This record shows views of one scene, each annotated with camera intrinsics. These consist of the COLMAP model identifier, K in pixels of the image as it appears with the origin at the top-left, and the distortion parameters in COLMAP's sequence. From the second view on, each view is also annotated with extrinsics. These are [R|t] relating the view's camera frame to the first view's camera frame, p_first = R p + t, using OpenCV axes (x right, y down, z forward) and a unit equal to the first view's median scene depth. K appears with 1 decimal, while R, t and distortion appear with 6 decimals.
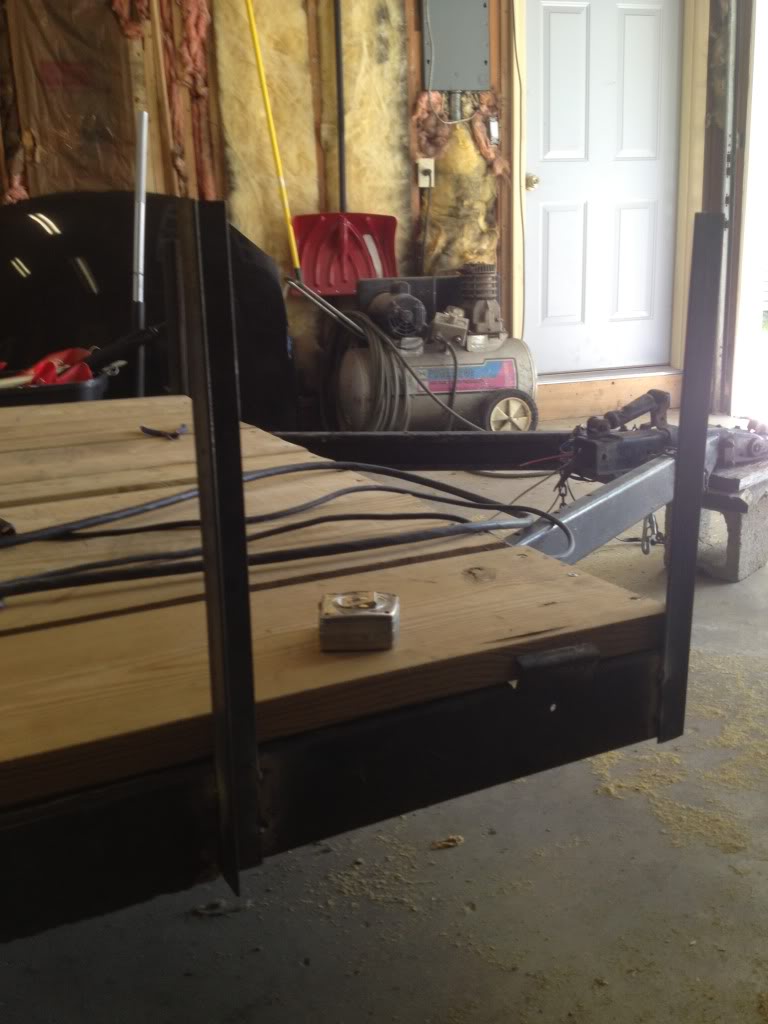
lens RADIAL K [[973.1, 0, 384.0], [0, 973.1, 512.0], [0, 0, 1]] dist [0.105529, -0.257766]
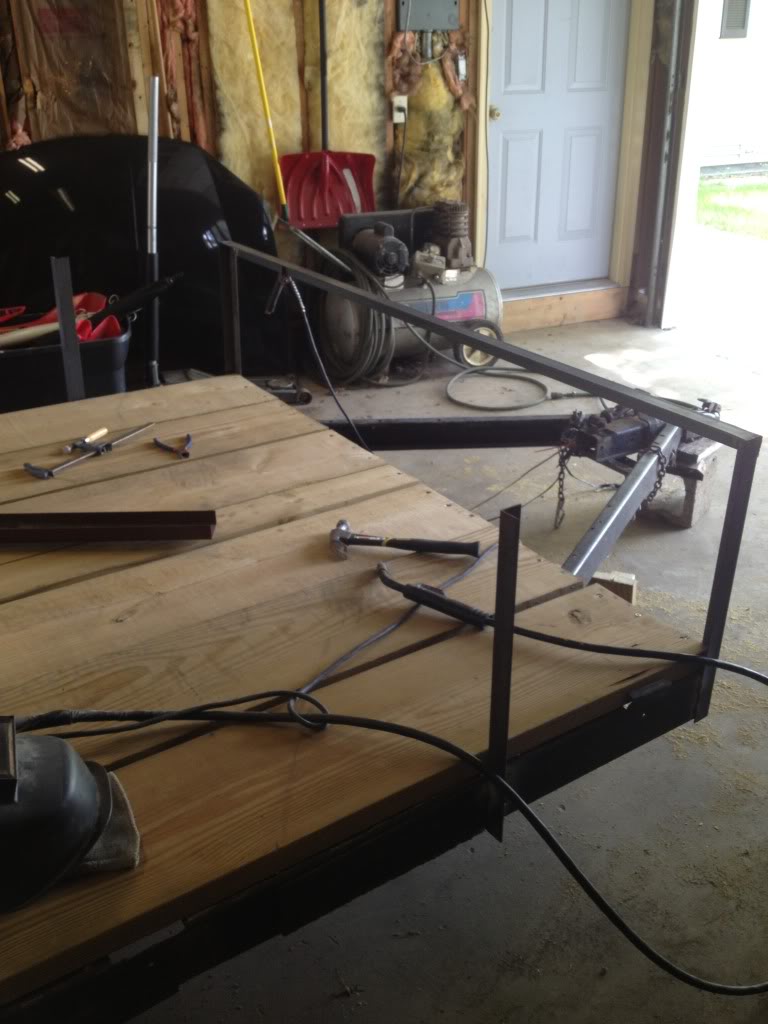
lens RADIAL K [[995.9, 0, 394.0], [0, 995.9, 513.7], [0, 0, 1]] dist [0.040973, -0.145375]
pose [[0.992871, -0.031477, 0.114965, -0.106603], [0.010839, 0.984348, 0.175905, -0.108062], [-0.118703, -0.173404, 0.977671, -0.142981]]
